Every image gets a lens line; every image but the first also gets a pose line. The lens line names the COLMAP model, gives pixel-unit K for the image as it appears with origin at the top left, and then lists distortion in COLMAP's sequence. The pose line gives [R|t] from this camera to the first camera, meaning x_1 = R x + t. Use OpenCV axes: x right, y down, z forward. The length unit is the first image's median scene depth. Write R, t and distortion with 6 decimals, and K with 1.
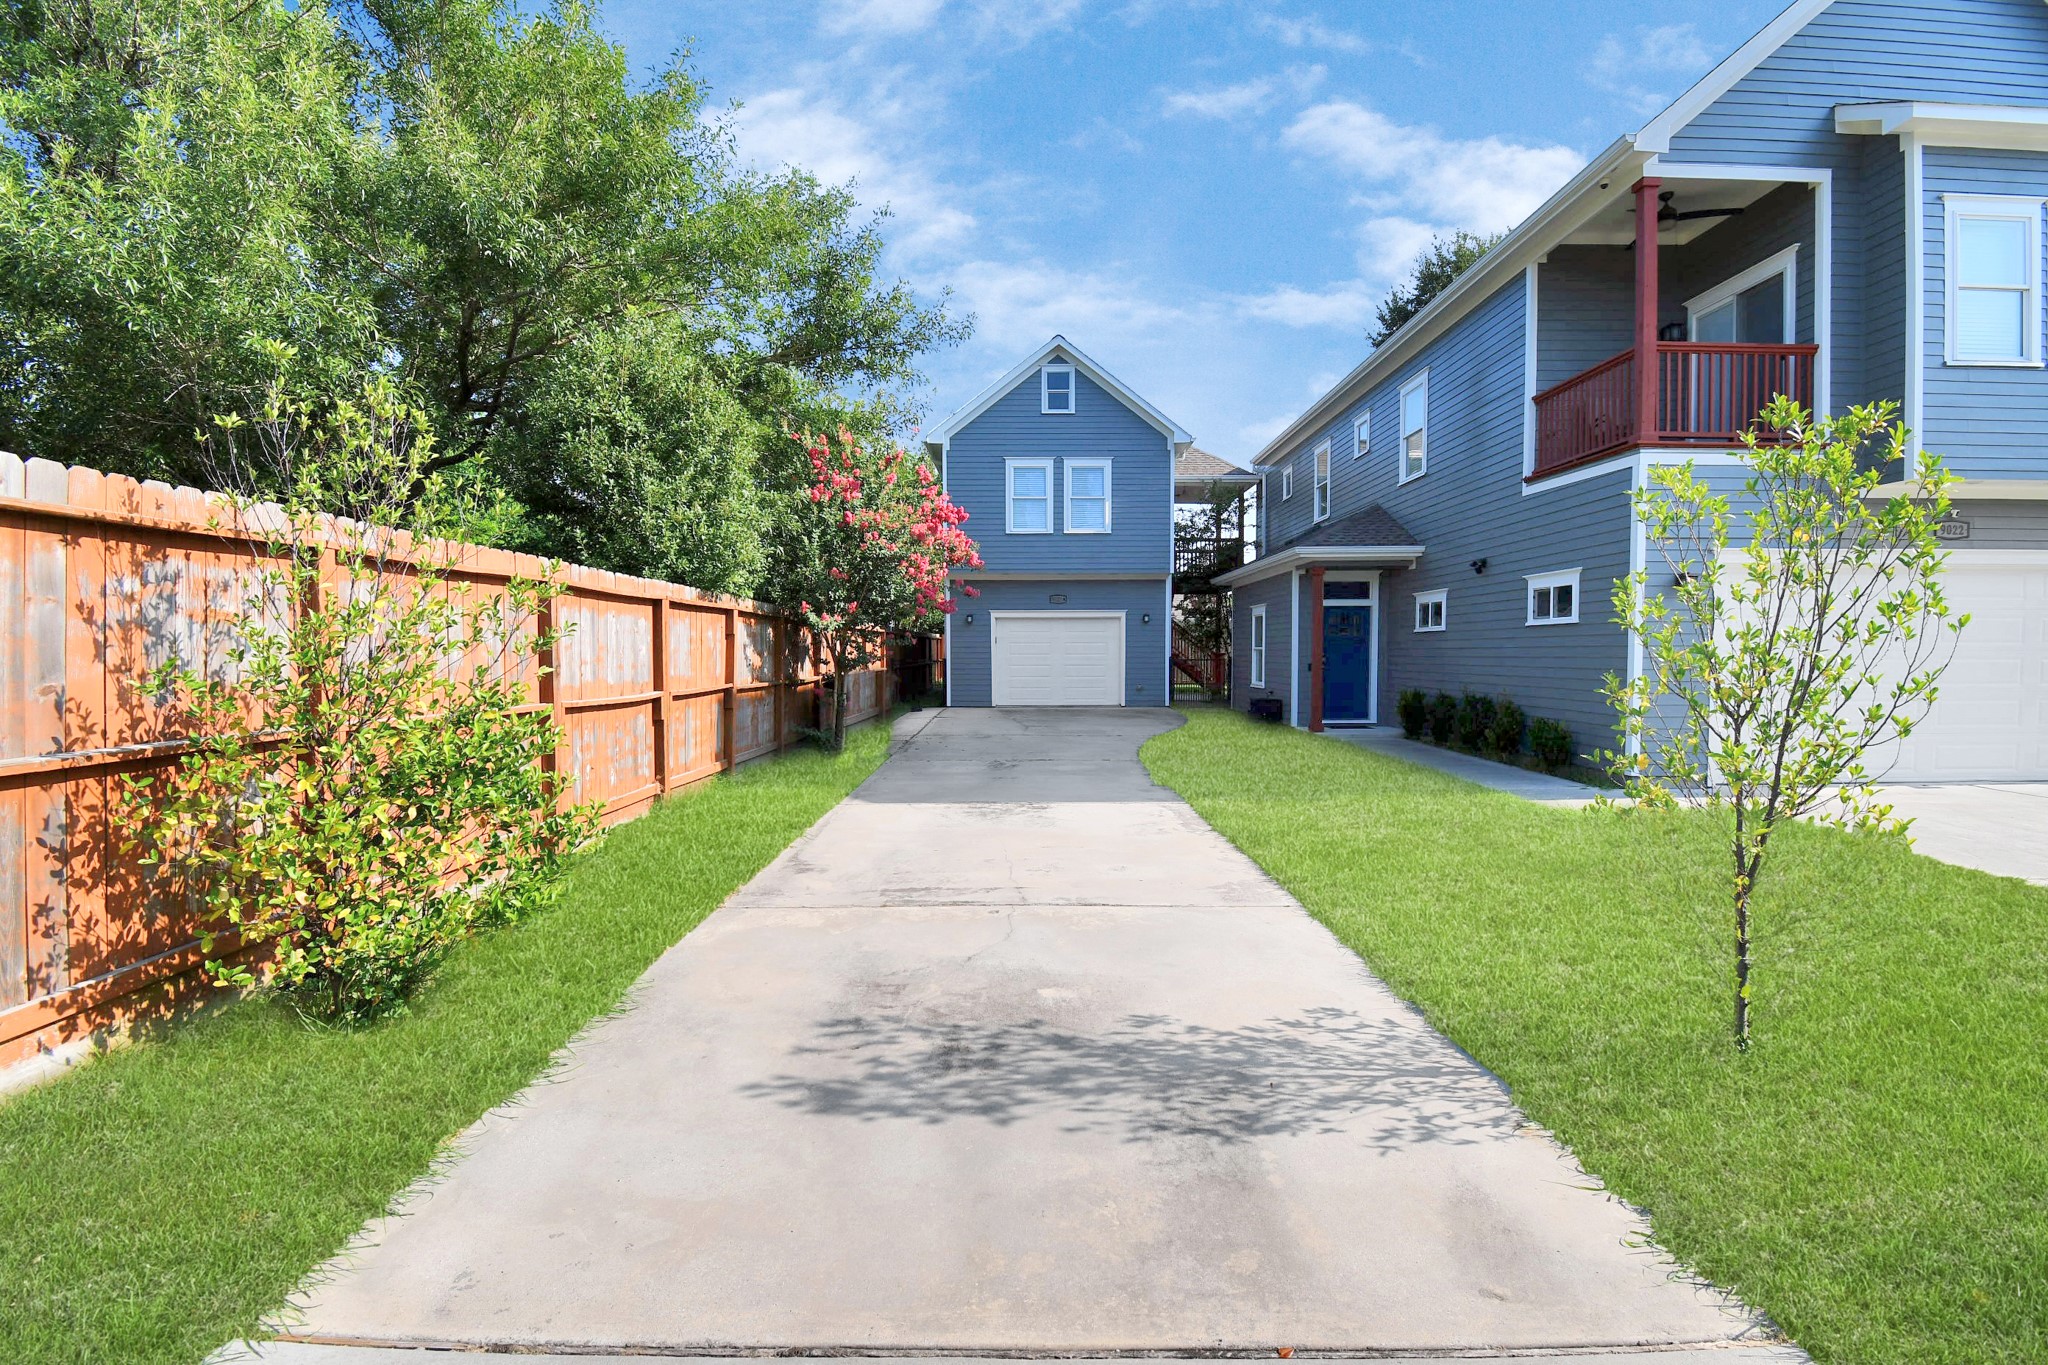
lens RADIAL K [[897.5, 0, 1045.4], [0, 897.5, 686.8], [0, 0, 1]] dist [0.027144, -0.028884]
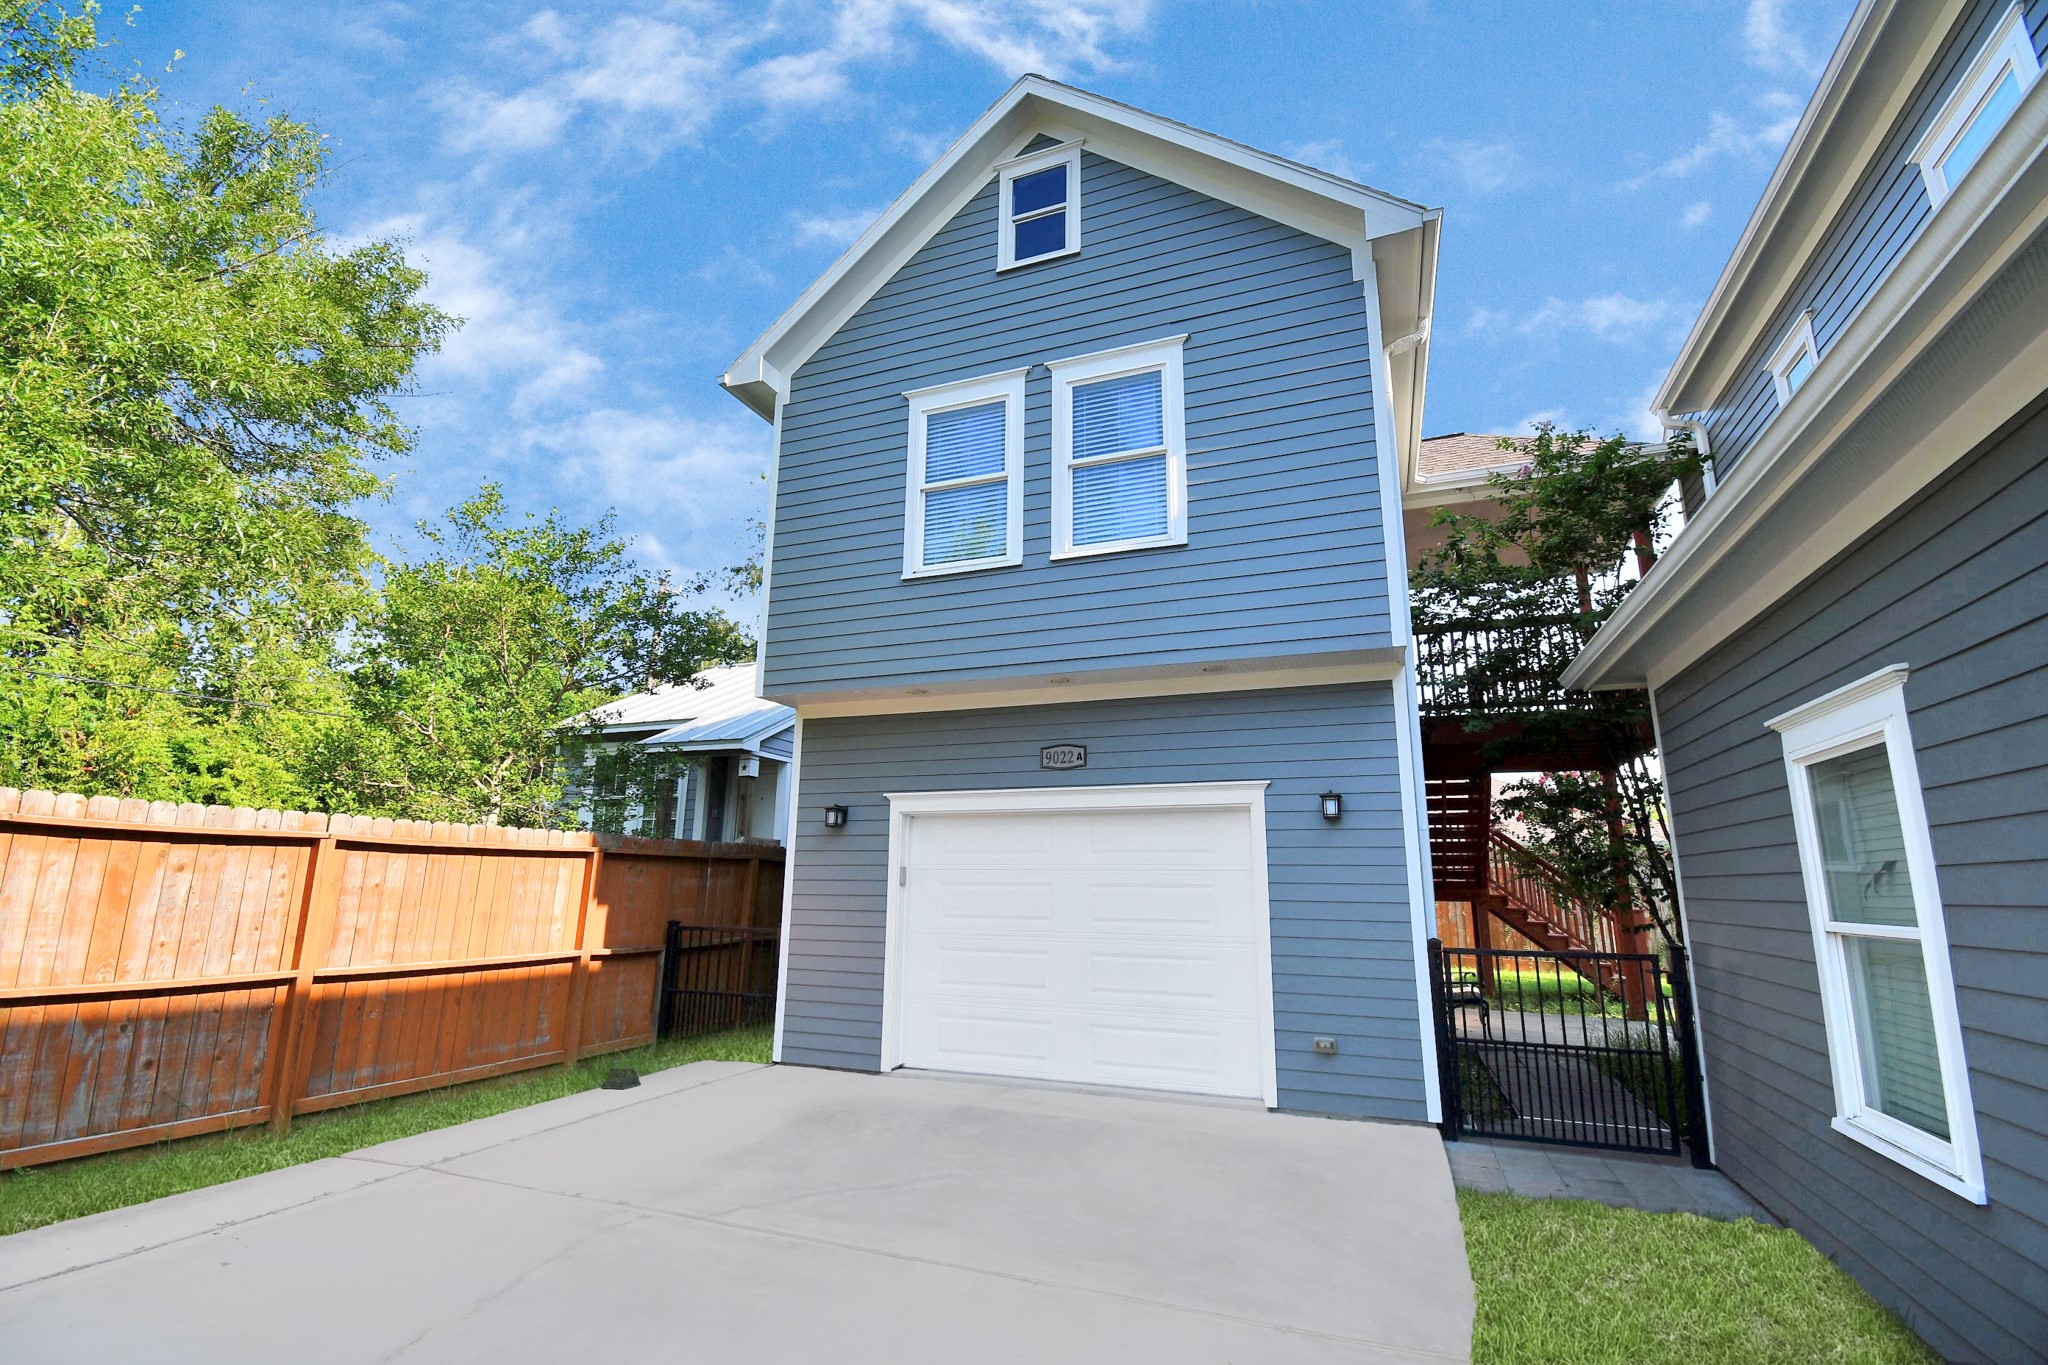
lens RADIAL K [[906.0, 0, 1024.0], [0, 906.0, 682.5], [0, 0, 1]] dist [0.028217, -0.029227]
pose [[0.925276, -0.070901, -0.372608, 0.138293], [-0.027259, 0.967403, -0.251770, -0.037625], [0.378313, 0.243114, 0.893183, 0.699043]]
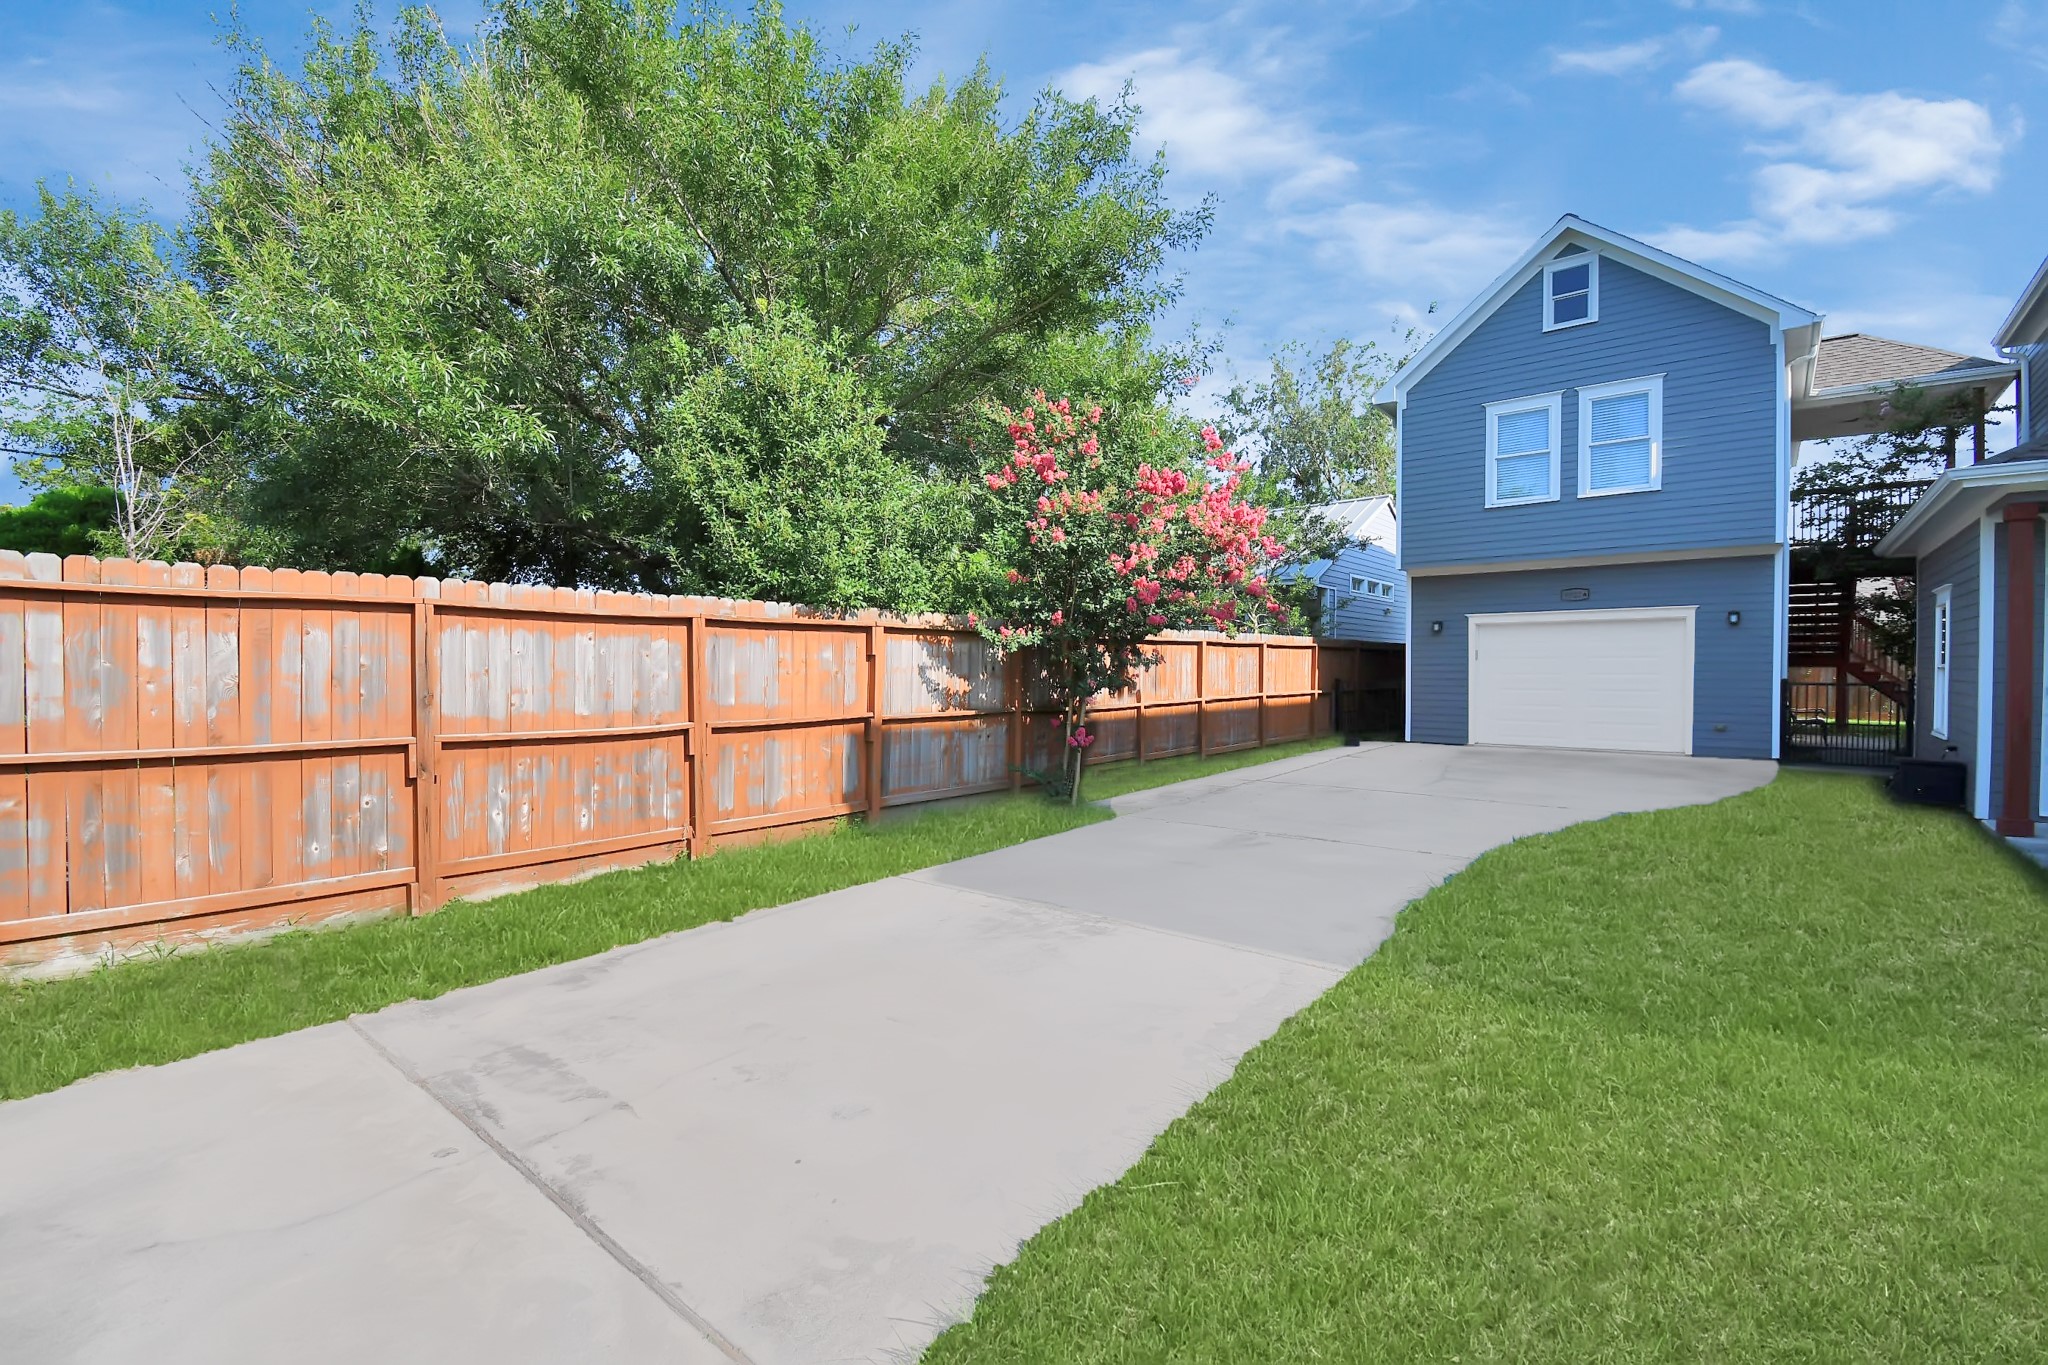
lens RADIAL K [[897.5, 0, 1045.4], [0, 897.5, 686.8], [0, 0, 1]] dist [0.027144, -0.028884]
pose [[0.764624, 0.013909, -0.644327, 0.157076], [-0.023855, 0.999693, -0.006729, -0.012511], [0.644035, 0.020515, 0.764721, 0.214083]]
